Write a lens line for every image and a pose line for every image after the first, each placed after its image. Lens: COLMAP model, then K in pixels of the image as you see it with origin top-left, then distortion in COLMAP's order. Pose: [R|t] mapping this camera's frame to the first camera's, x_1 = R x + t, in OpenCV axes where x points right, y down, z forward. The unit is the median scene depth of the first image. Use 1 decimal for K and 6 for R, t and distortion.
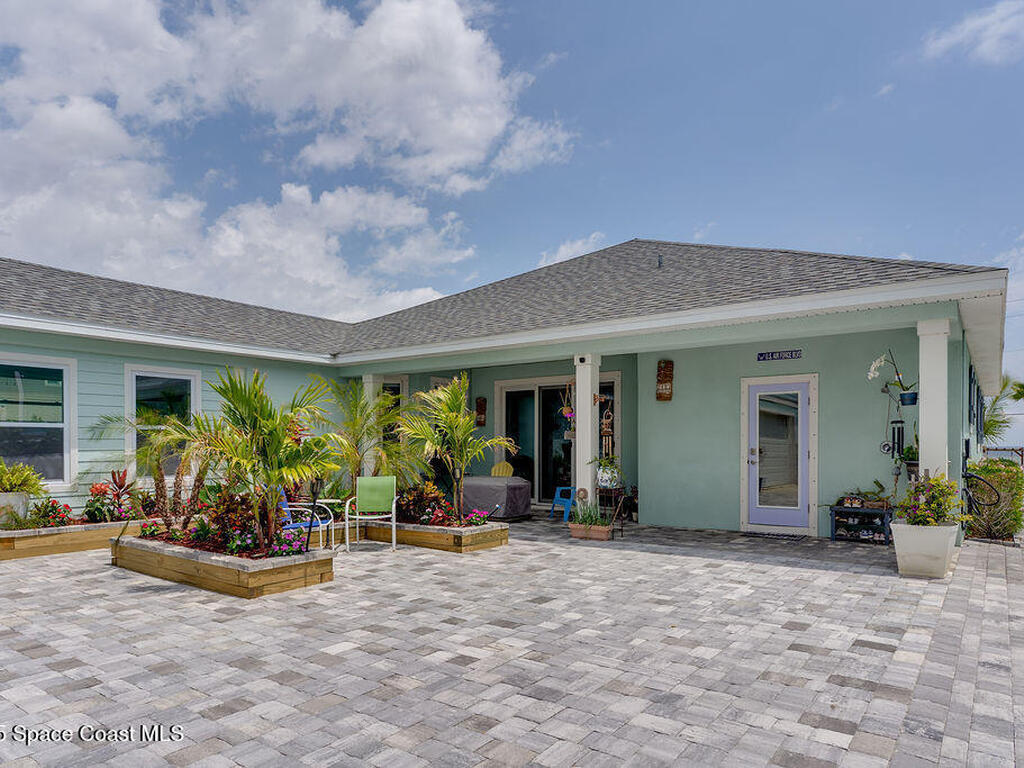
lens RADIAL K [[675.7, 0, 512.0], [0, 675.7, 384.0], [0, 0, 1]] dist [-0.003943, -0.000167]
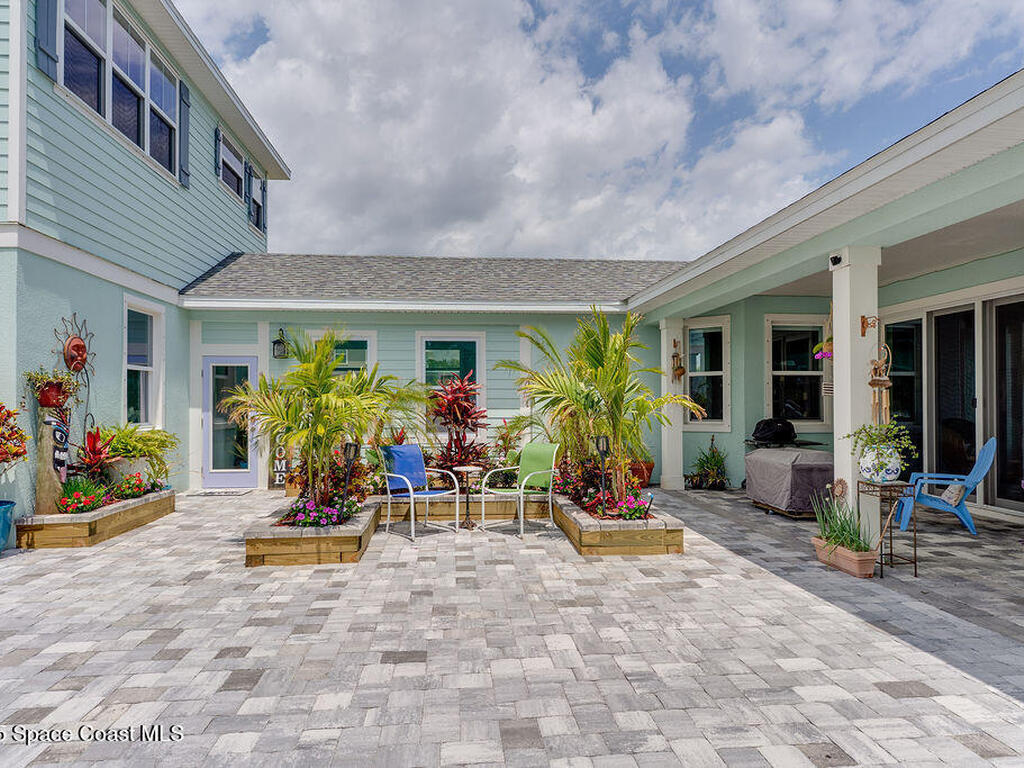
lens RADIAL K [[651.3, 0, 512.0], [0, 651.3, 384.0], [0, 0, 1]] dist [-0.000045, 0.000844]
pose [[0.653882, -0.020300, -0.756325, 0.503272], [0.070704, 0.996905, 0.034369, 0.045980], [0.753286, -0.075949, 0.653293, 0.612551]]
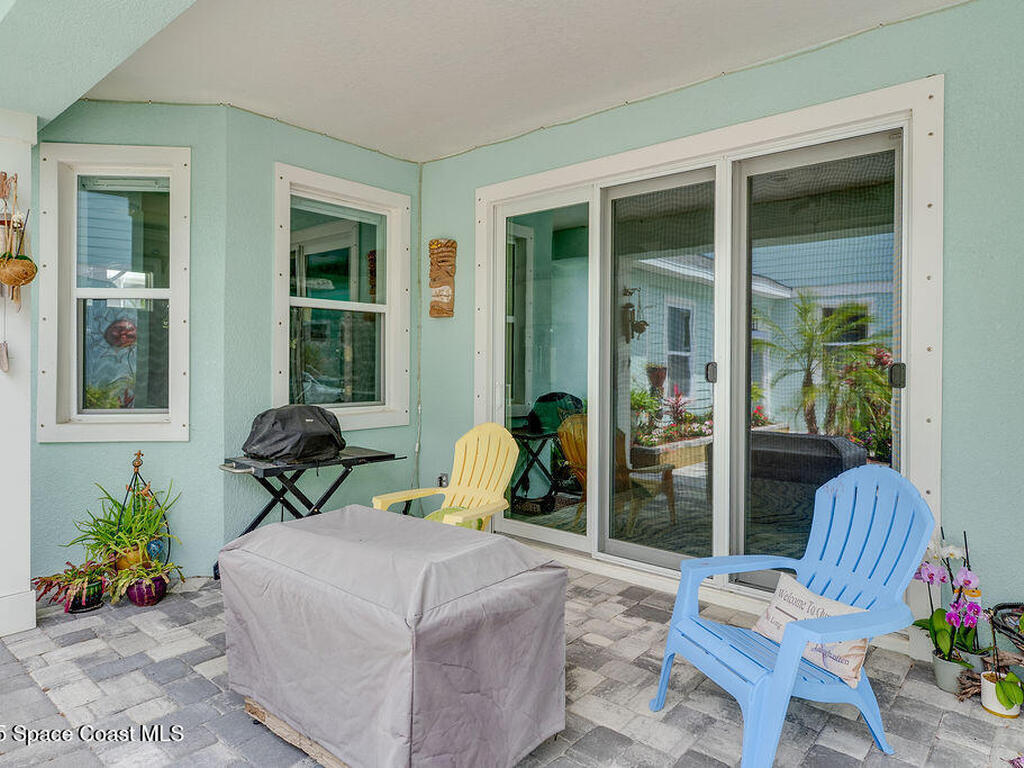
lens RADIAL K [[606.4, 0, 509.9], [0, 606.4, 361.2], [0, 0, 1]] dist [-0.000795, -0.000255]
pose [[0.996525, 0.005004, -0.083143, 0.041734], [0.003372, 0.994953, 0.100289, 0.115197], [0.083225, -0.100221, 0.991478, 1.434677]]
